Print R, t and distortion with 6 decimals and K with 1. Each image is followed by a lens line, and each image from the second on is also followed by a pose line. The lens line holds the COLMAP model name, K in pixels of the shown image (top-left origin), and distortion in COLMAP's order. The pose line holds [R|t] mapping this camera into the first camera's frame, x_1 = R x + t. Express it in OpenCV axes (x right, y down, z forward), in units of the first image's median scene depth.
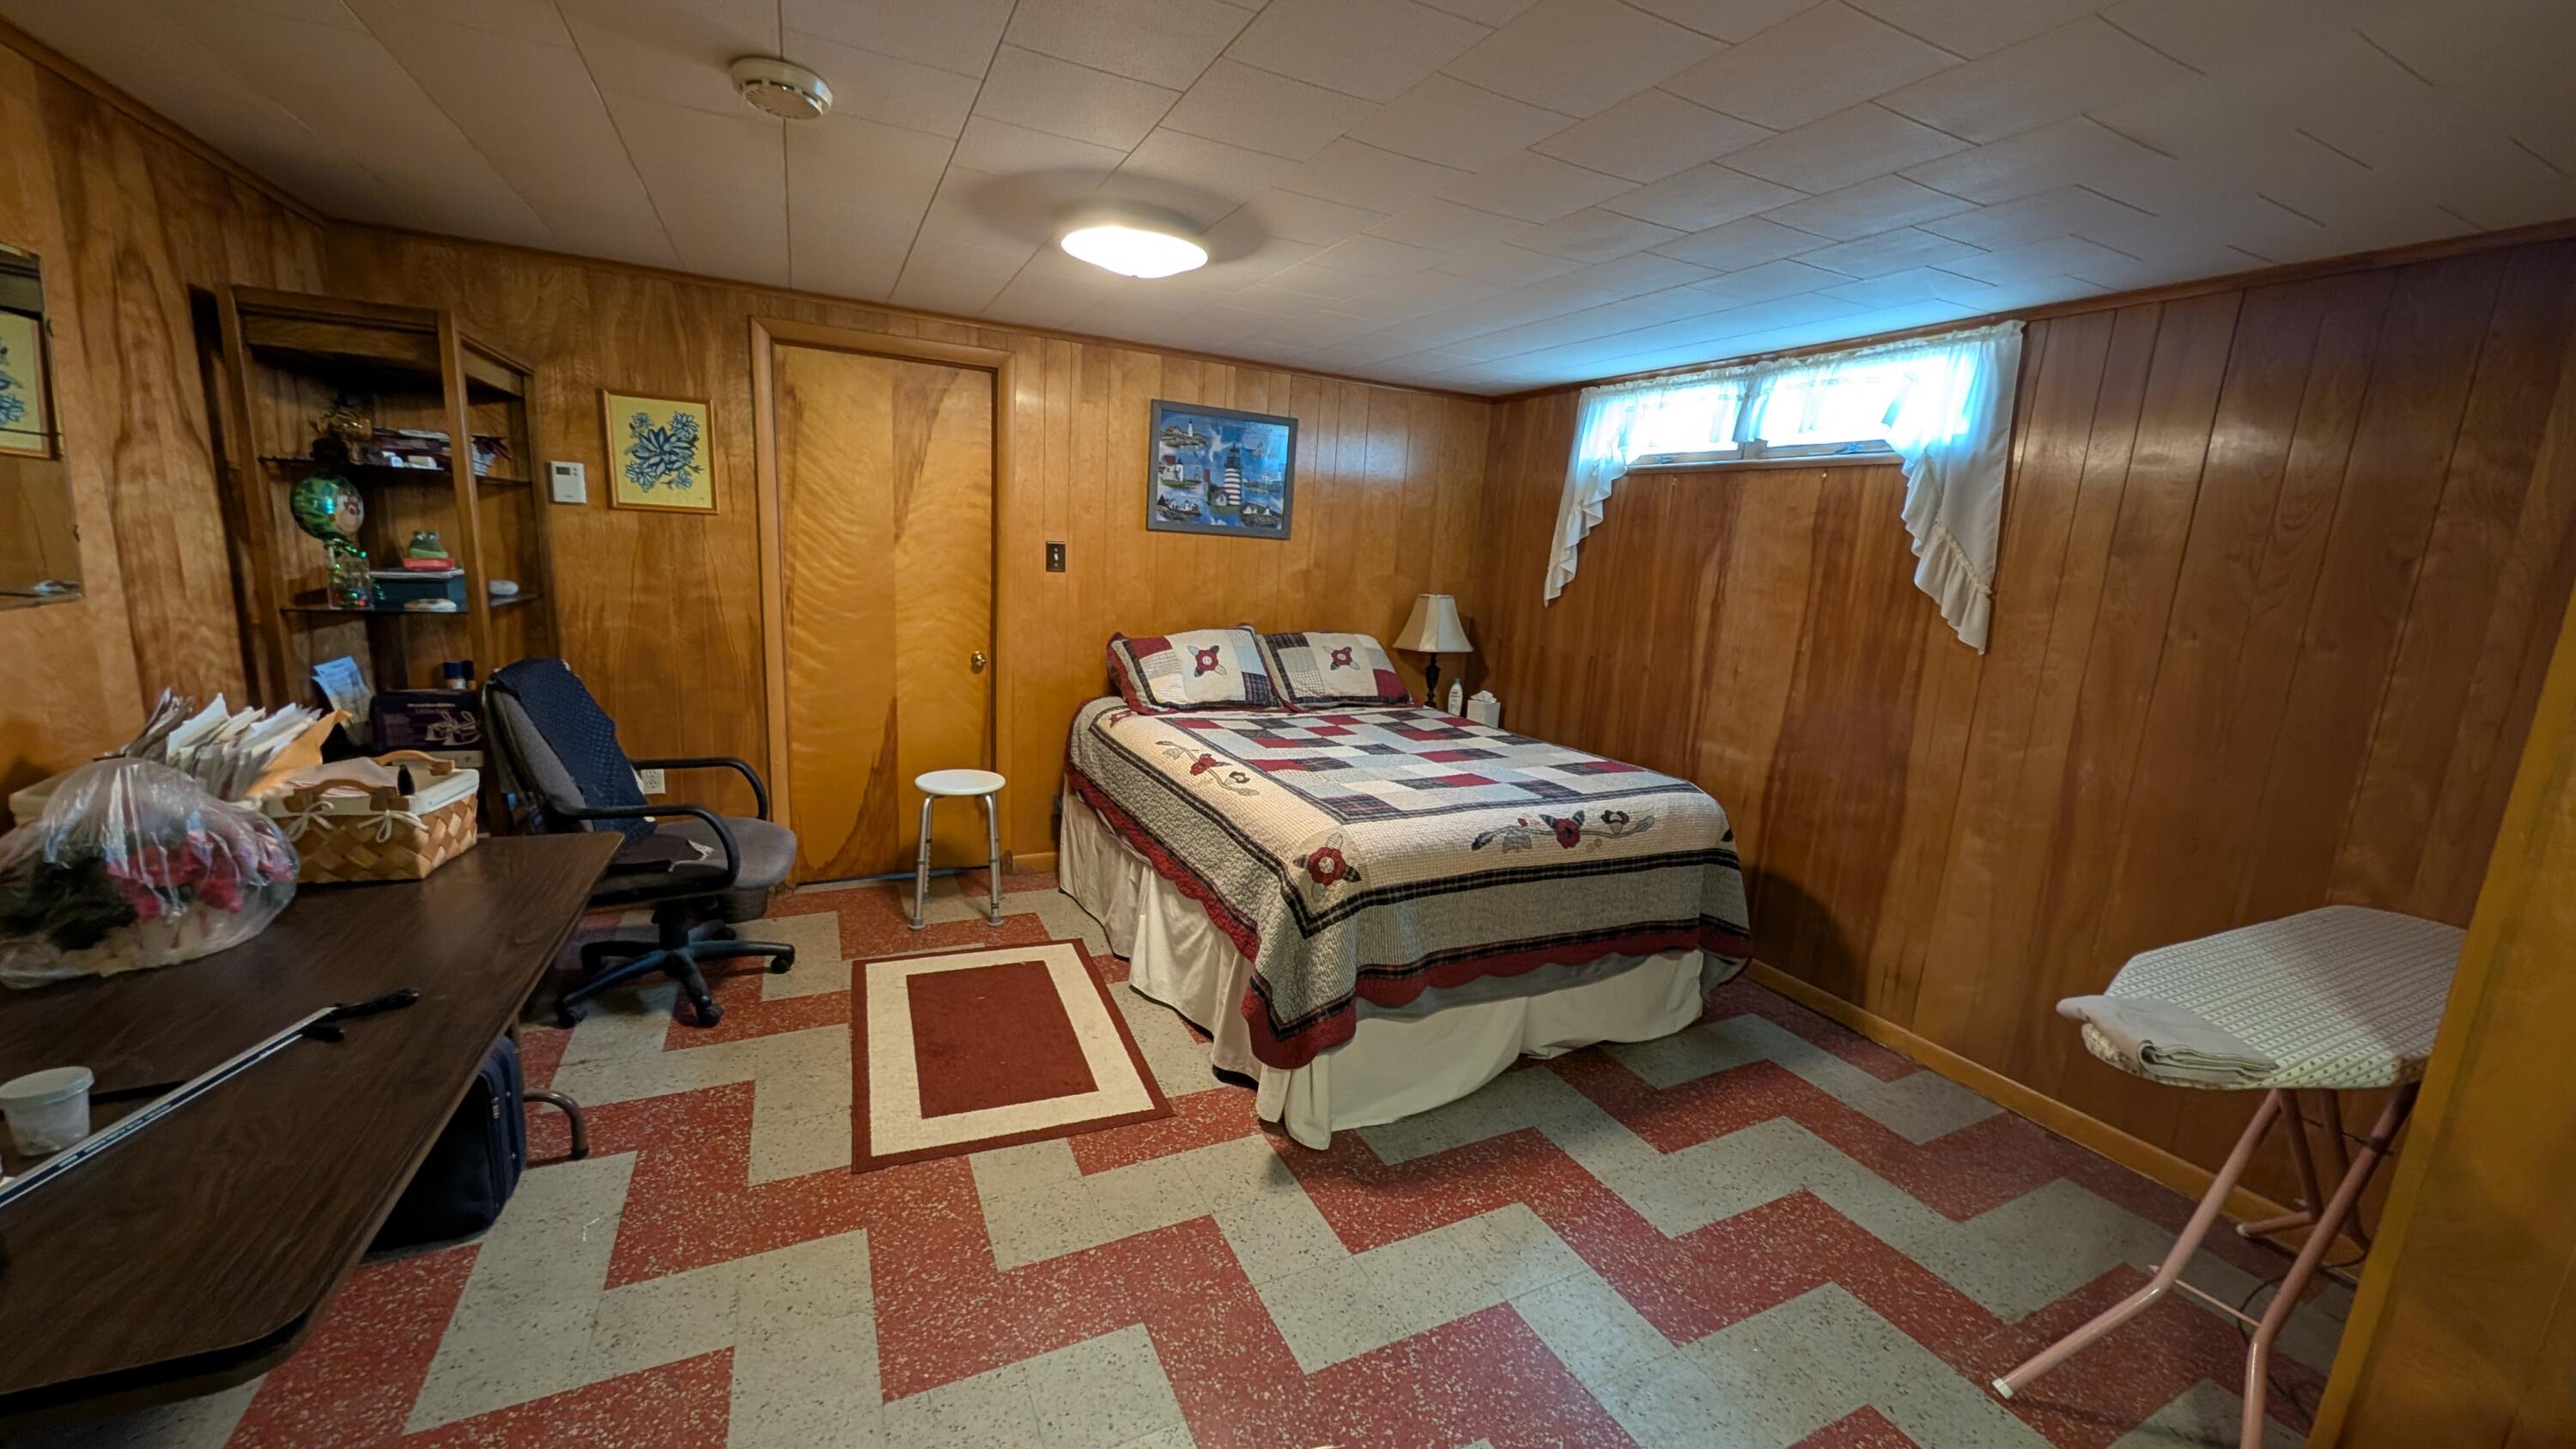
lens RADIAL K [[962.0, 0, 1289.3], [0, 962.0, 728.2], [0, 0, 1]] dist [-0.001093, 0.000618]
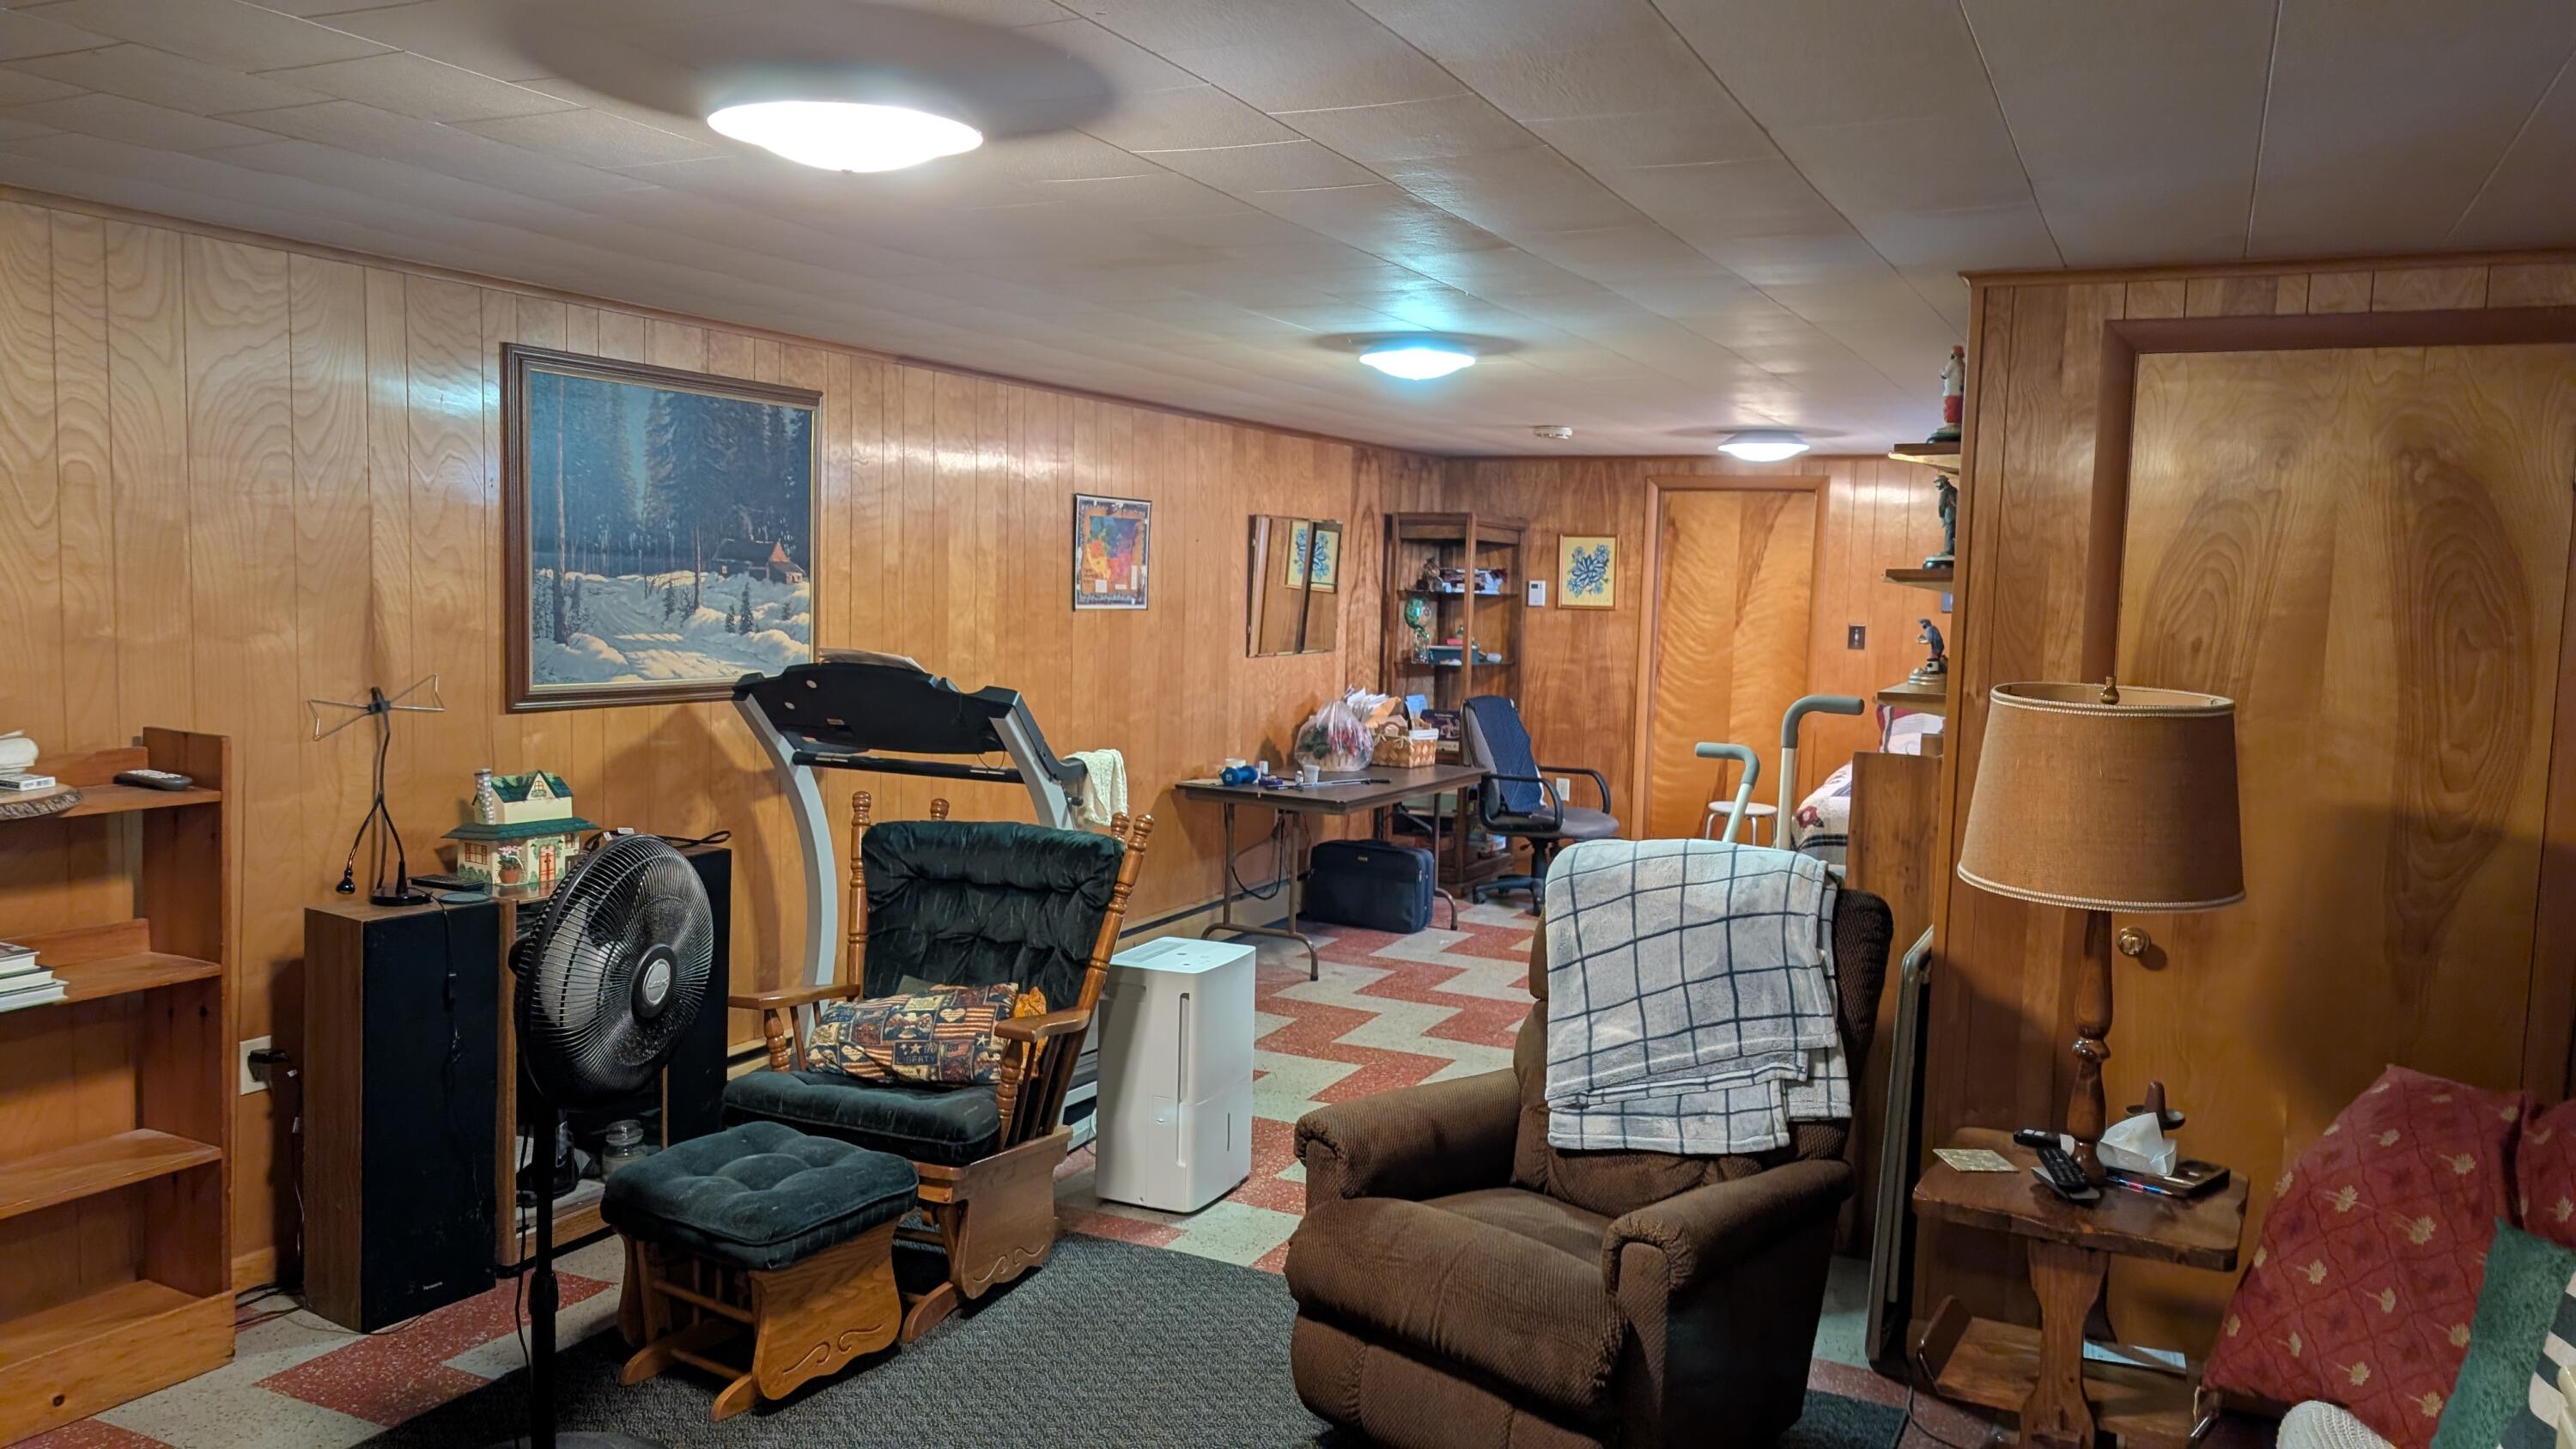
lens RADIAL K [[1887.4, 0, 1287.0], [0, 1887.4, 730.7], [0, 0, 1]] dist [0.000657, -0.000105]
pose [[0.609955, 0.019779, -0.792189, 1.416722], [-0.139852, 0.986684, -0.083046, 0.273473], [0.779998, 0.161443, 0.604599, -1.123671]]
